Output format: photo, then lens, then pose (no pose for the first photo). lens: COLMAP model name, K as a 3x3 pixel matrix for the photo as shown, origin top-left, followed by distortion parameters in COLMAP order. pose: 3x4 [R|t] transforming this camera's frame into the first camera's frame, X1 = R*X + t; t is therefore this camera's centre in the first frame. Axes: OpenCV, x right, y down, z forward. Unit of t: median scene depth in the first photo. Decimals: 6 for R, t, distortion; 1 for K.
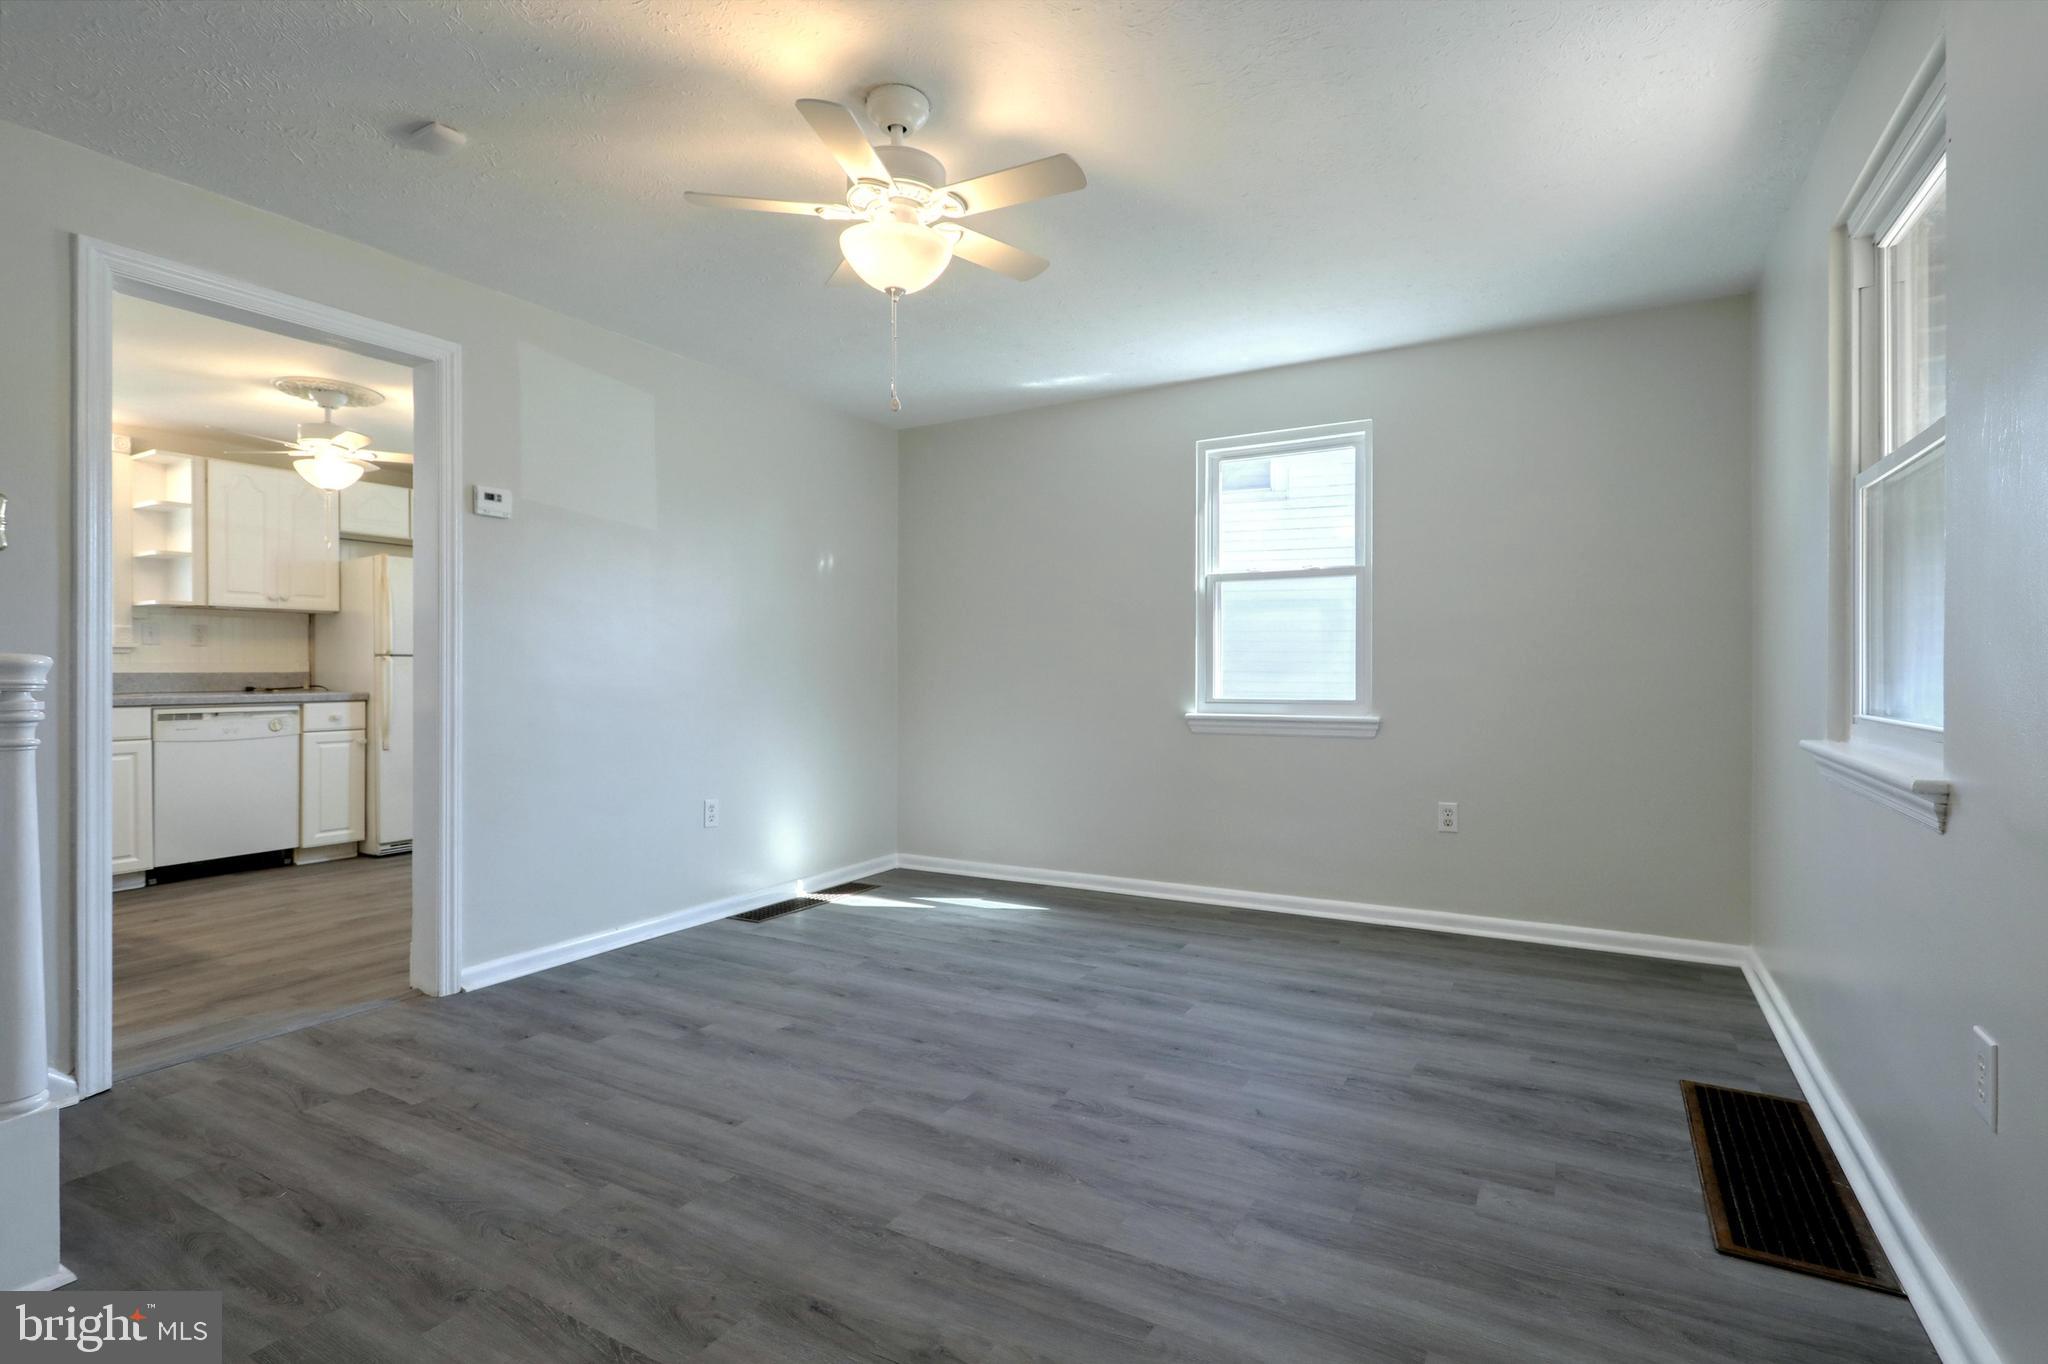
lens RADIAL K [[973.7, 0, 1031.8], [0, 973.7, 674.3], [0, 0, 1]] dist [-0.002730, 0.003546]
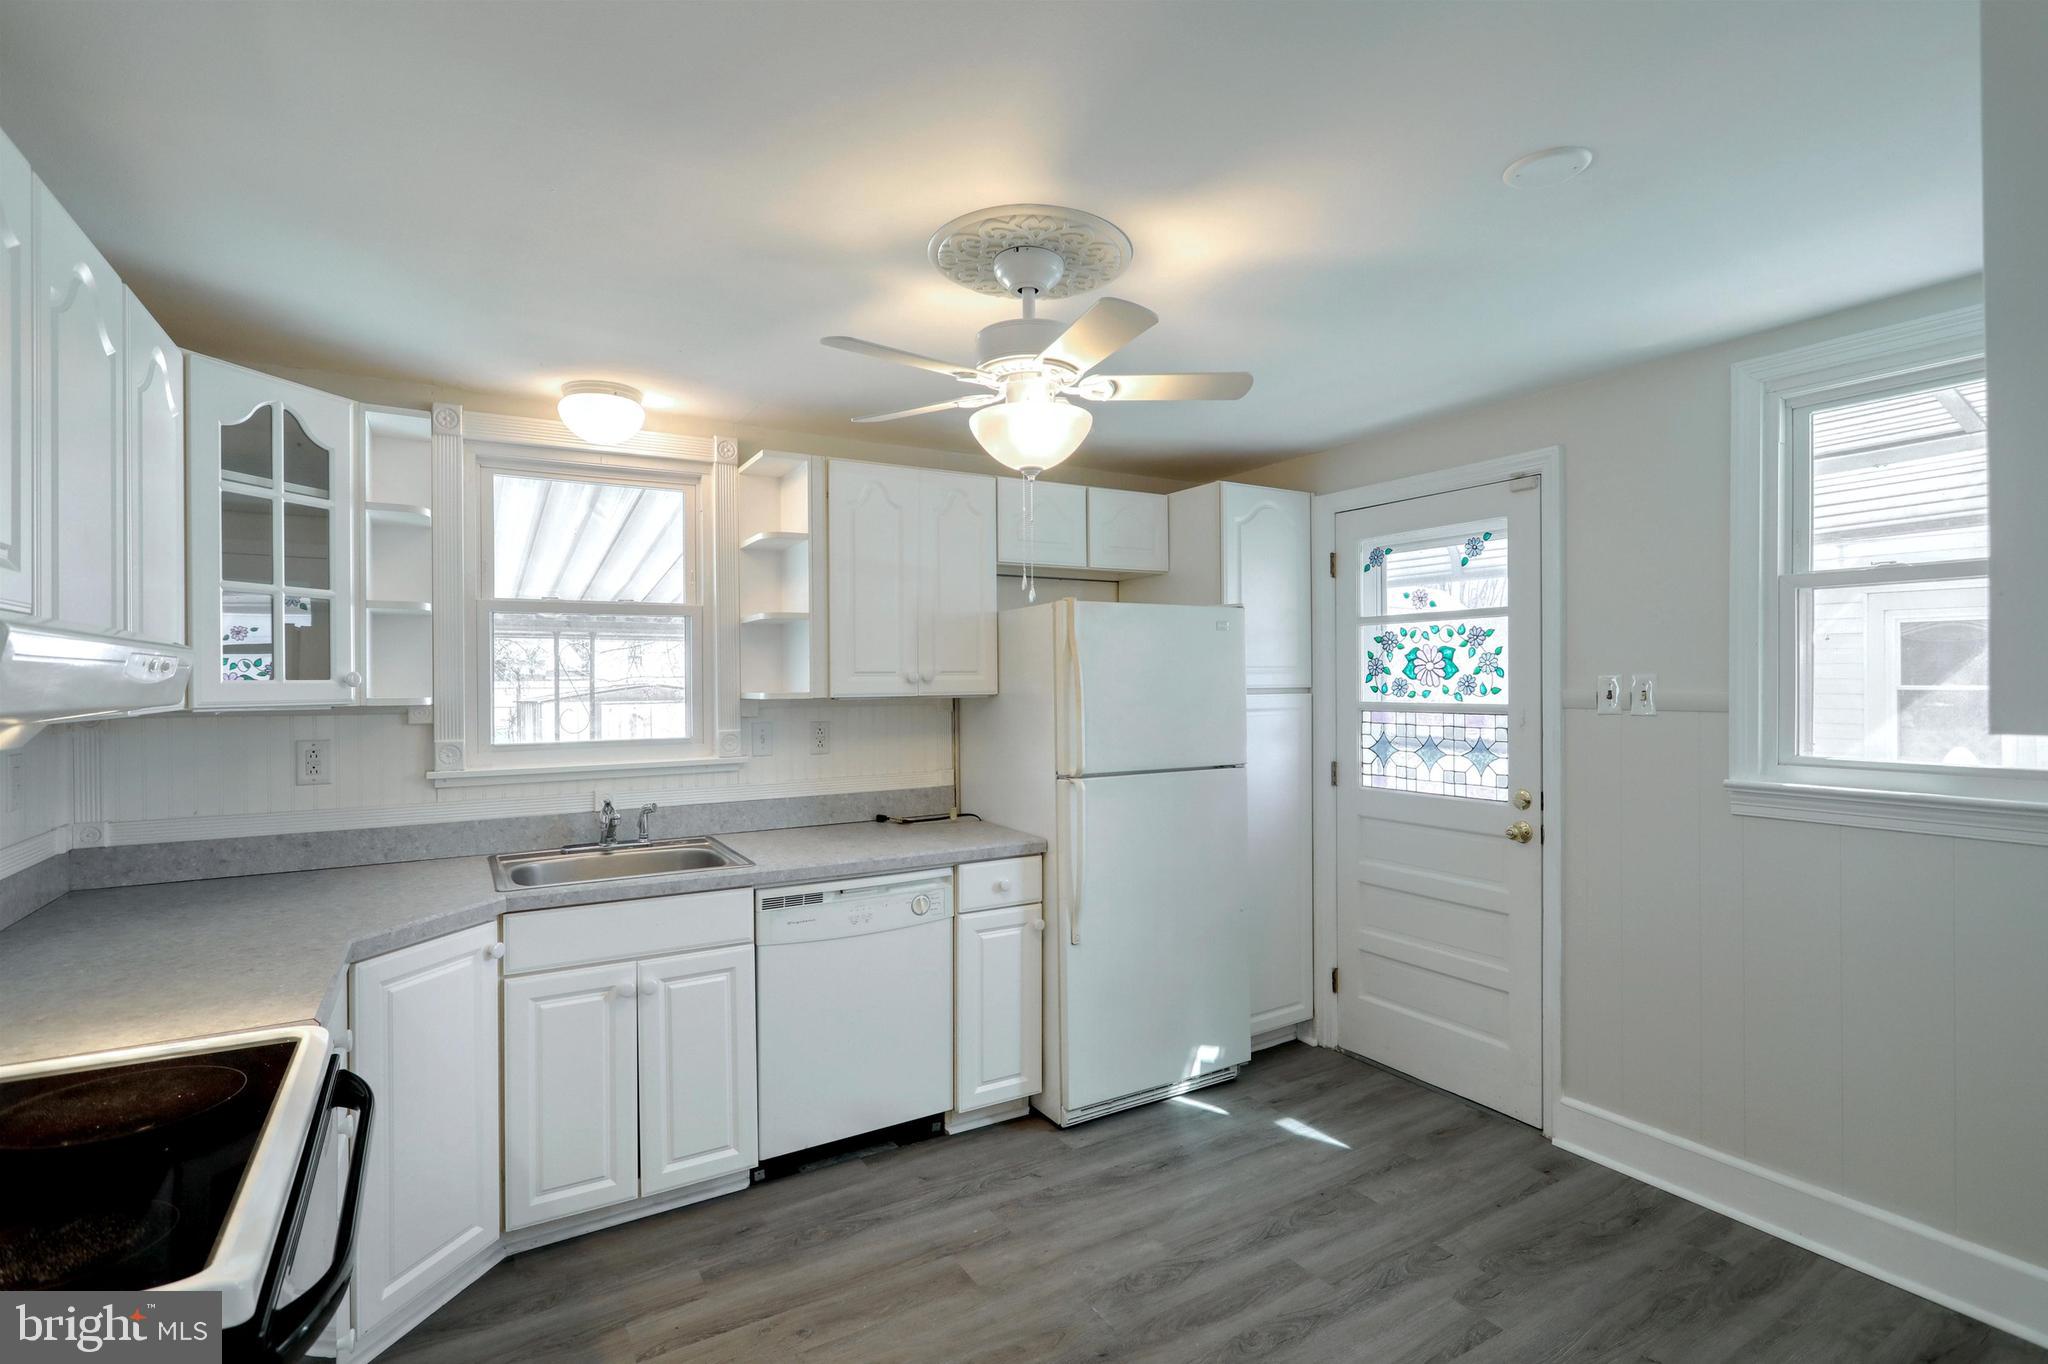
lens RADIAL K [[973.7, 0, 1029.6], [0, 973.7, 679.9], [0, 0, 1]] dist [-0.002730, 0.003546]
pose [[0.873392, -0.006616, -0.486973, -0.802966], [0.005263, 0.999978, -0.004146, -0.144541], [0.486989, 0.001058, 0.873407, 0.964329]]
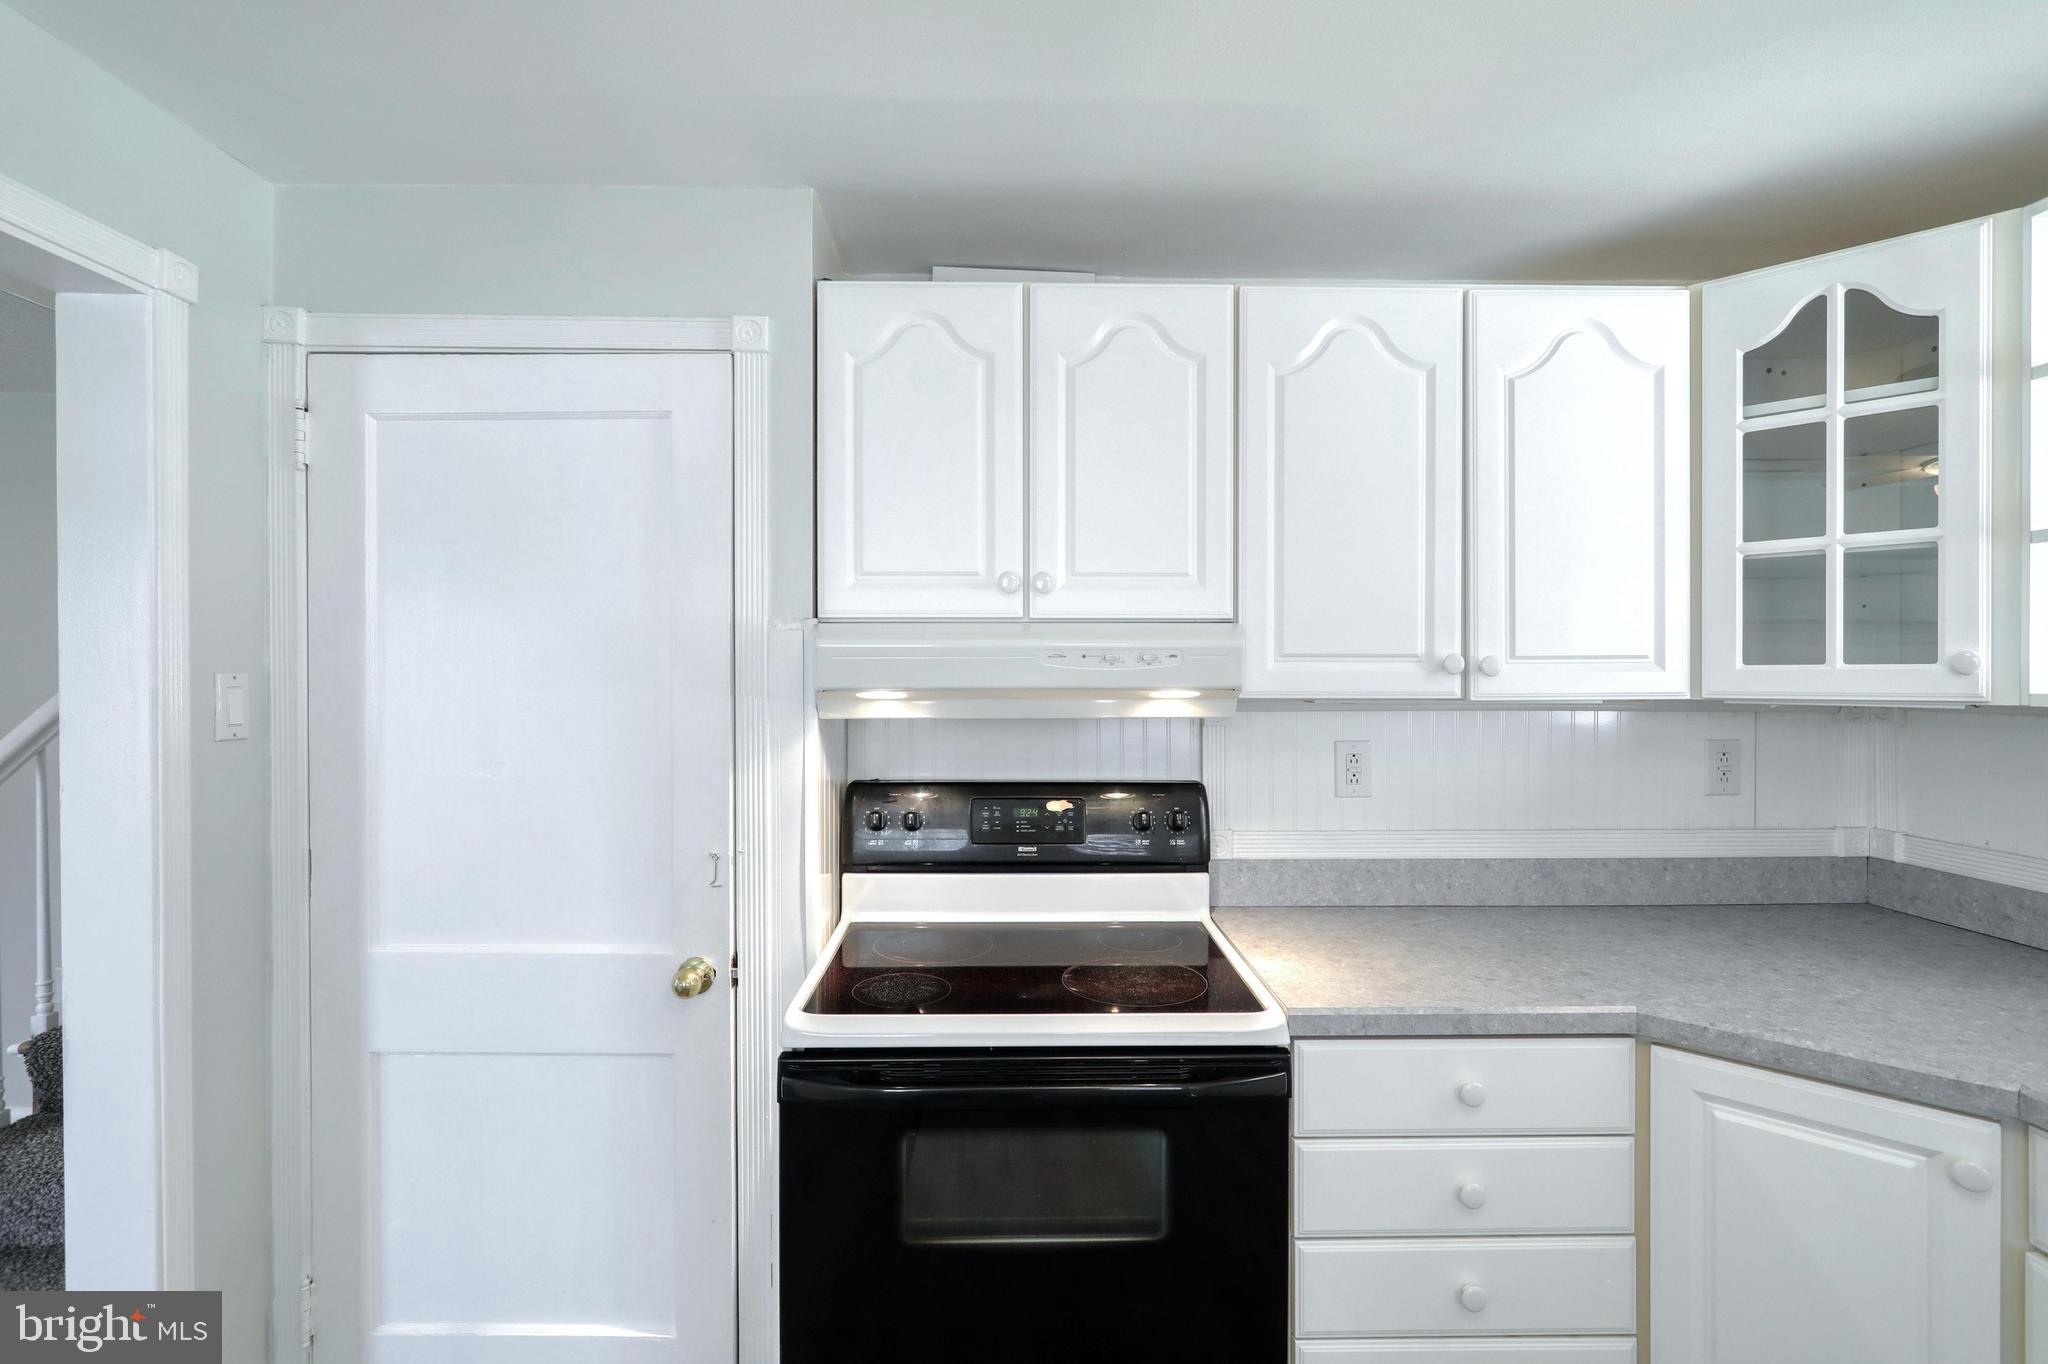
lens RADIAL K [[973.7, 0, 1040.6], [0, 973.7, 669.0], [0, 0, 1]] dist [-0.002730, 0.003546]
pose [[-0.851398, -0.002840, -0.524512, -1.019000], [-0.001895, 0.999995, -0.002339, -0.145887], [0.524516, -0.000998, -0.851400, 1.625198]]
